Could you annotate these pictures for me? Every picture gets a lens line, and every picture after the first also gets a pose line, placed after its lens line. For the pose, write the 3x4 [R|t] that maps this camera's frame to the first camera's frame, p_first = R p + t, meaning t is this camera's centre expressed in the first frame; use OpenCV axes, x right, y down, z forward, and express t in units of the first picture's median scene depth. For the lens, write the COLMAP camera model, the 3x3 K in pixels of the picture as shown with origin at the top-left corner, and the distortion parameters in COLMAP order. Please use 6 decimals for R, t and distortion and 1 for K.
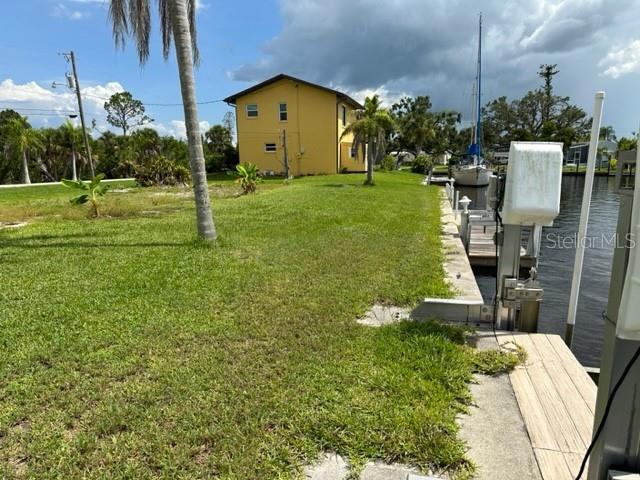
lens RADIAL K [[454.7, 0, 320.0], [0, 454.7, 240.0], [0, 0, 1]] dist [0.114818, -0.185775]
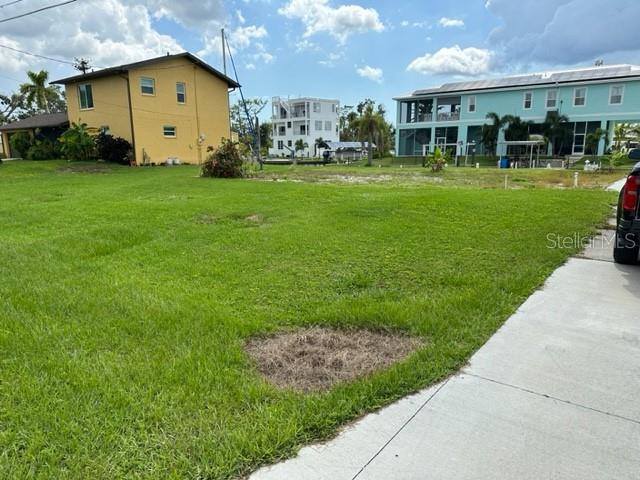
lens RADIAL K [[454.7, 0, 320.0], [0, 454.7, 240.0], [0, 0, 1]] dist [0.114818, -0.185775]
pose [[0.386490, -0.160523, 0.908217, -0.825089], [0.149135, 0.982655, 0.110215, -0.054375], [-0.910156, 0.092850, 0.403726, 0.405316]]
